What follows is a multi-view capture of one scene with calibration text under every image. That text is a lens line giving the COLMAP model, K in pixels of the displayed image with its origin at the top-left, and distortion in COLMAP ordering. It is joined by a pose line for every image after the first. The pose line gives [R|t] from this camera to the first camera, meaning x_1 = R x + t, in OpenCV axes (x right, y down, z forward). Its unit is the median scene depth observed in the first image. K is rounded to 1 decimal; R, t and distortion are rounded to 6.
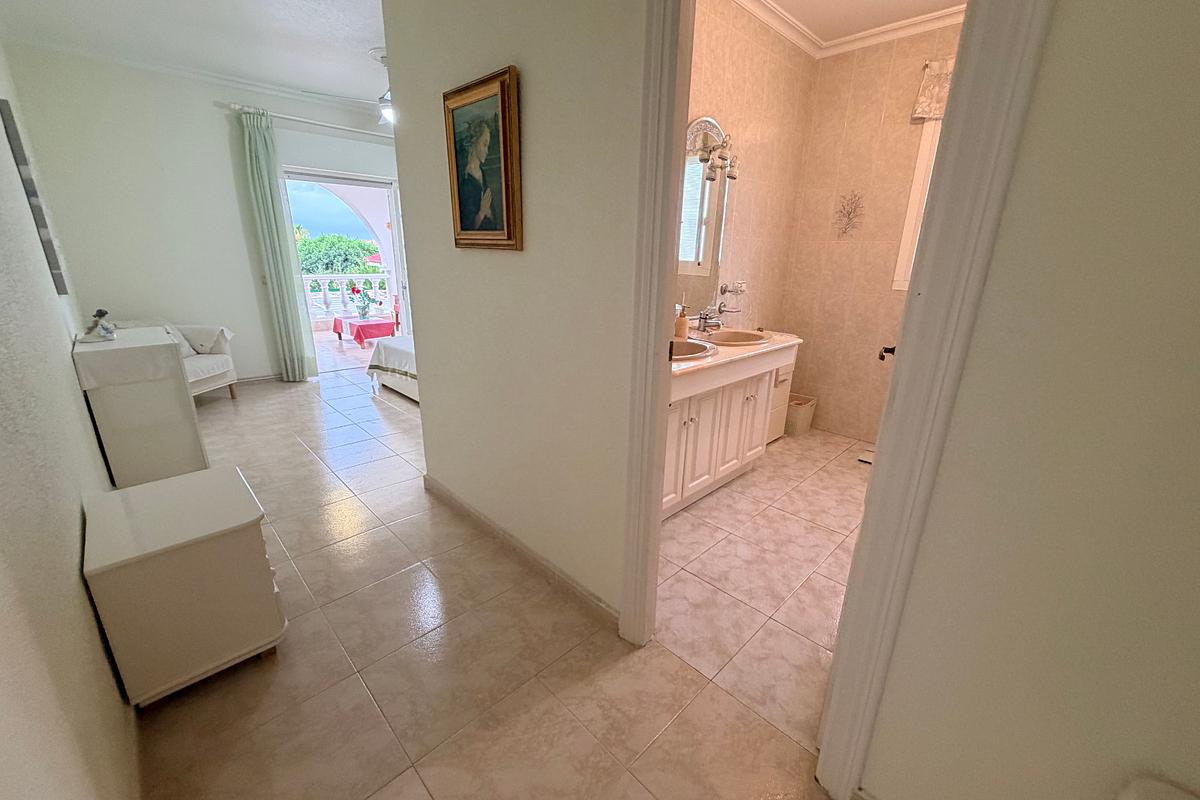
lens RADIAL K [[480.2, 0, 597.6], [0, 480.2, 399.1], [0, 0, 1]] dist [0.001345, -0.000088]
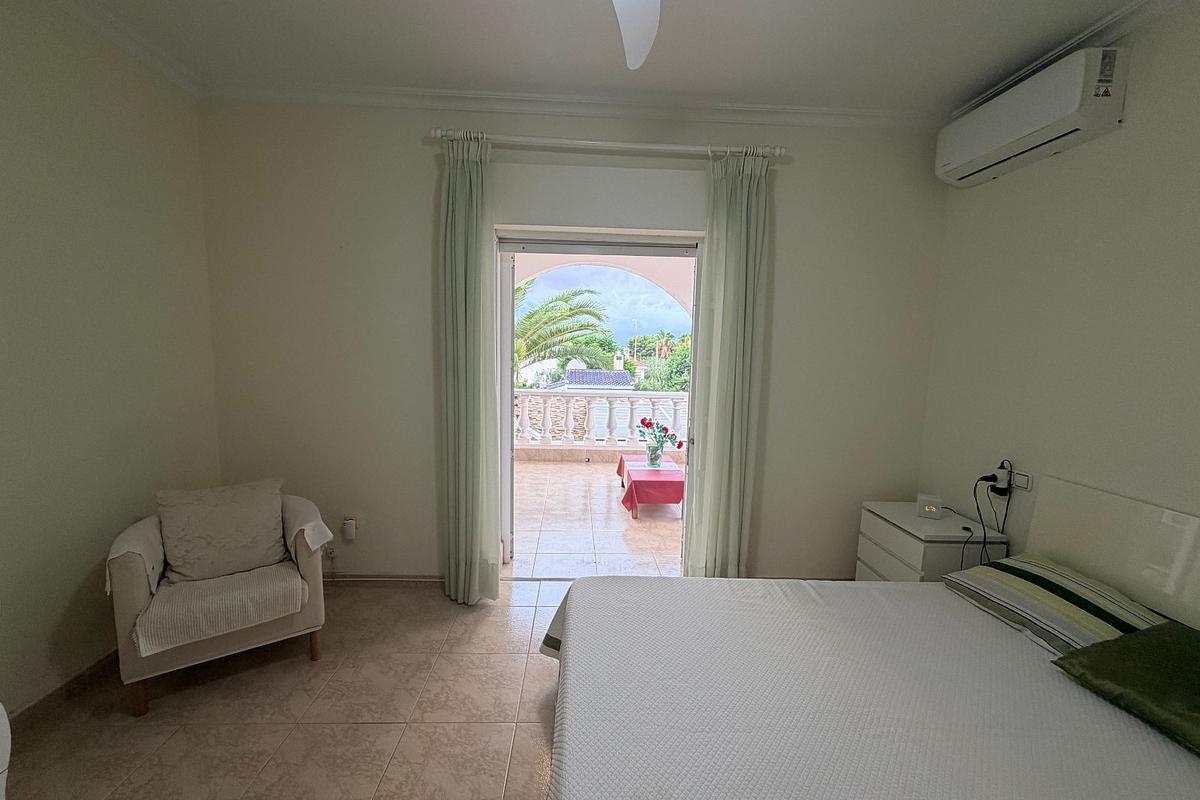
lens RADIAL K [[480.2, 0, 597.6], [0, 480.2, 399.1], [0, 0, 1]] dist [0.001345, -0.000088]
pose [[0.740994, 0.073317, -0.667498, -0.182816], [-0.207233, 0.970471, -0.123455, -0.244404], [0.638735, 0.229807, 0.734306, 0.710413]]
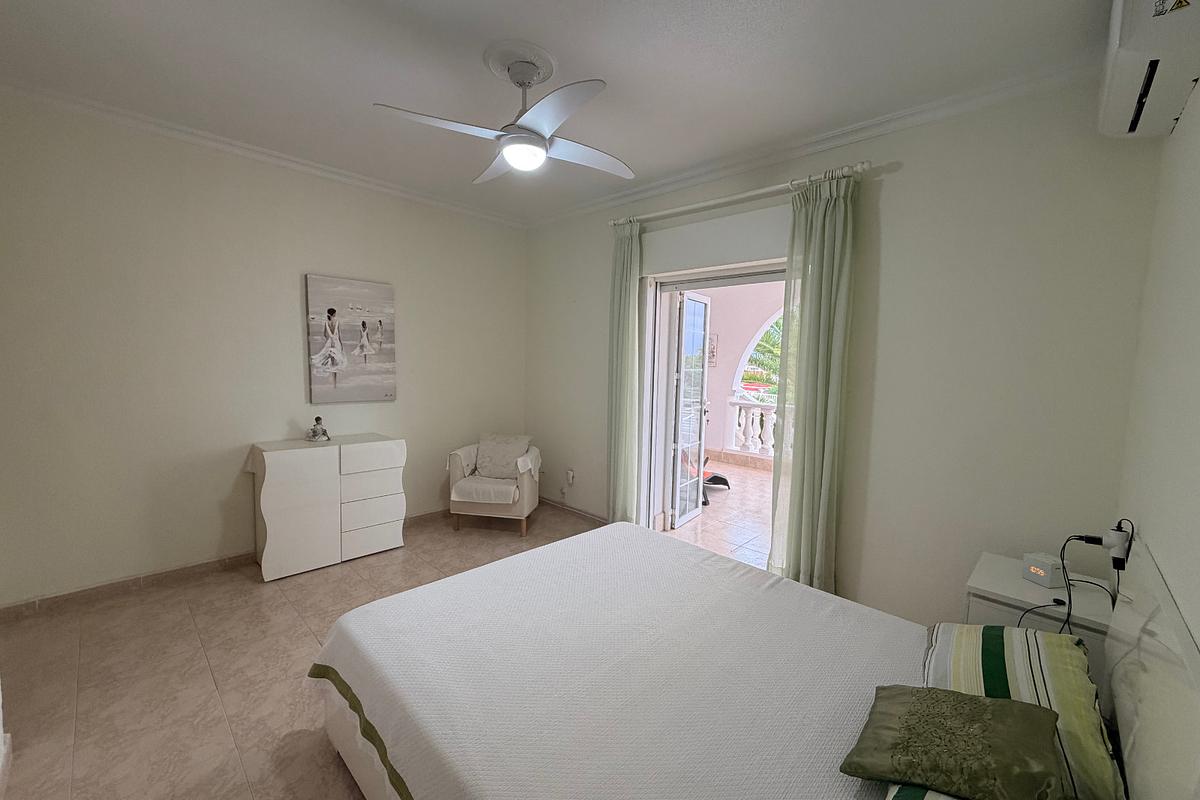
lens RADIAL K [[480.2, 0, 597.6], [0, 480.2, 399.1], [0, 0, 1]] dist [0.001345, -0.000088]
pose [[0.025690, 0.067663, -0.997377, 0.144655], [-0.317232, 0.946690, 0.056053, -0.314043], [0.948000, 0.314960, 0.045786, 0.954834]]
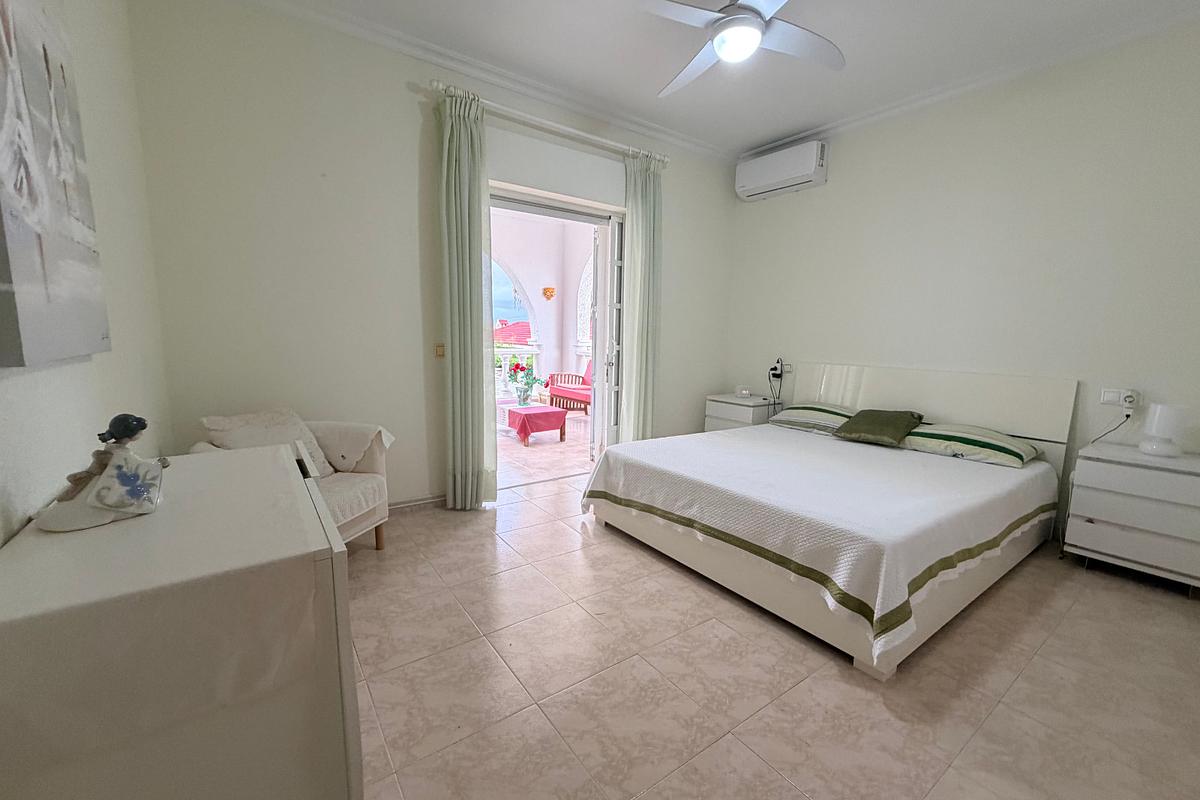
lens RADIAL K [[480.2, 0, 597.6], [0, 480.2, 399.1], [0, 0, 1]] dist [0.001345, -0.000088]
pose [[0.988715, 0.019979, -0.148470, -0.404425], [-0.043762, 0.986358, -0.158691, -0.094274], [0.143274, 0.163398, 0.976101, 0.434427]]
